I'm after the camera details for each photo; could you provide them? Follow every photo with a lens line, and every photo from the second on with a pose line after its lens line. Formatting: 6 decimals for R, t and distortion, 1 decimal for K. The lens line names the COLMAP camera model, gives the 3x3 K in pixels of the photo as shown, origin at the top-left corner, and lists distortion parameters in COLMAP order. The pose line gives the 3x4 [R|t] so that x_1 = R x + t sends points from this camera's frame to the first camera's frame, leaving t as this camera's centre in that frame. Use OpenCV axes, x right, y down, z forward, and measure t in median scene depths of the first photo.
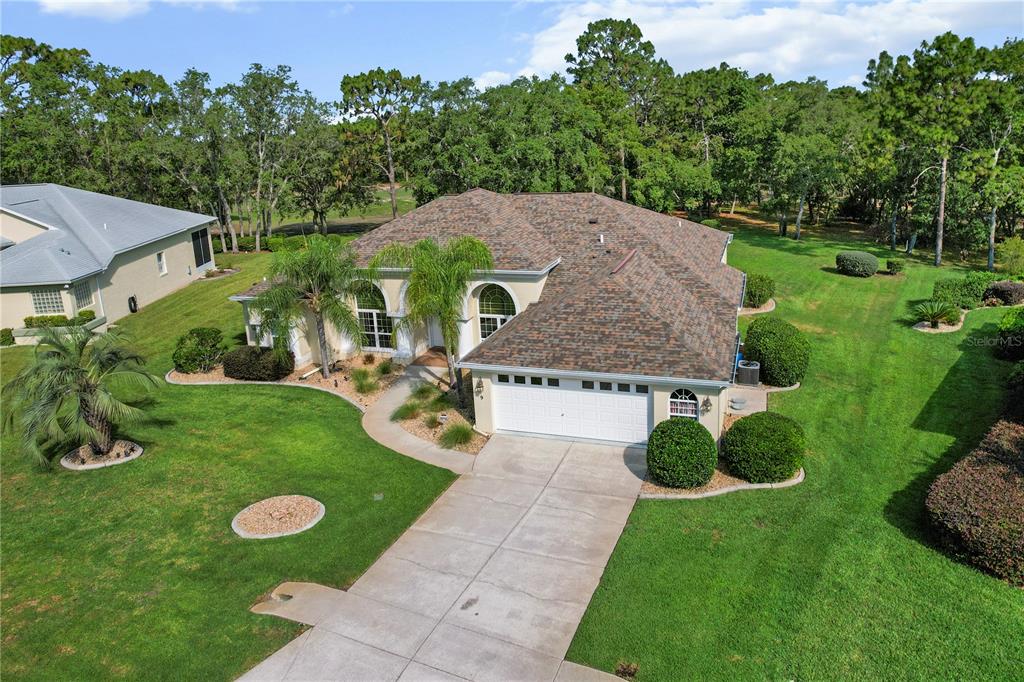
lens RADIAL K [[683.8, 0, 538.8], [0, 683.8, 283.2], [0, 0, 1]] dist [-0.063870, 0.049558]
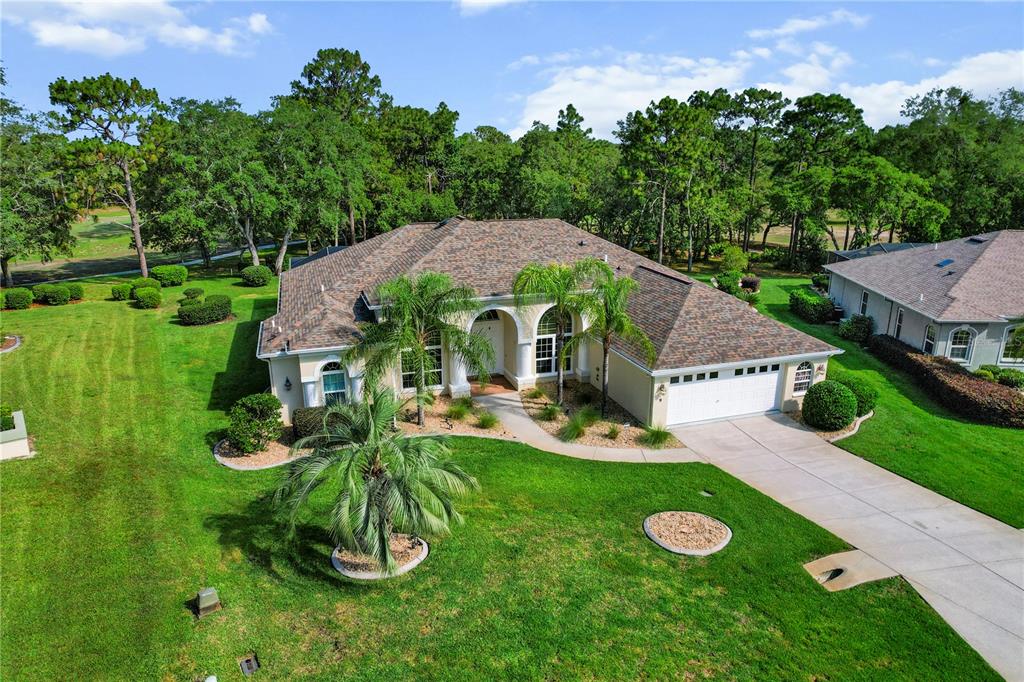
lens RADIAL K [[643.3, 0, 499.9], [0, 643.3, 341.6], [0, 0, 1]] dist [-0.059876, 0.050088]
pose [[0.809062, -0.123919, 0.574511, -0.740615], [0.096419, 0.992261, 0.078242, -0.029903], [-0.579760, -0.007909, 0.814749, 0.244291]]
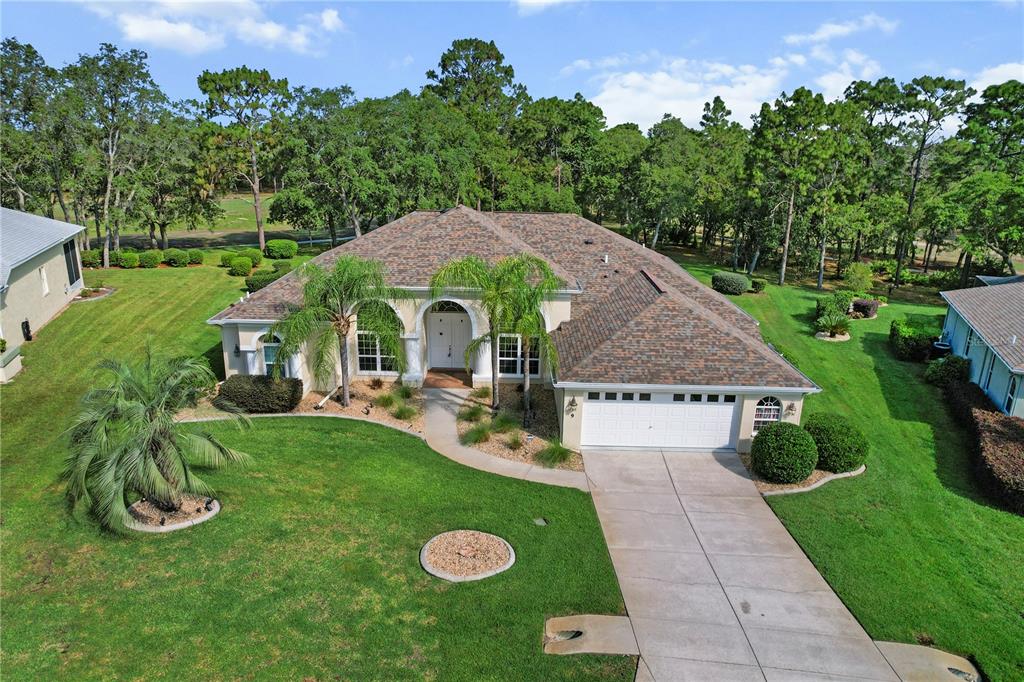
lens RADIAL K [[658.9, 0, 512.0], [0, 658.9, 341.0], [0, 0, 1]] dist [-0.063849, 0.055373]
pose [[0.949416, -0.024370, 0.313075, -0.391777], [0.004983, 0.998028, 0.062576, -0.003760], [-0.313982, -0.057851, 0.947665, 0.090426]]
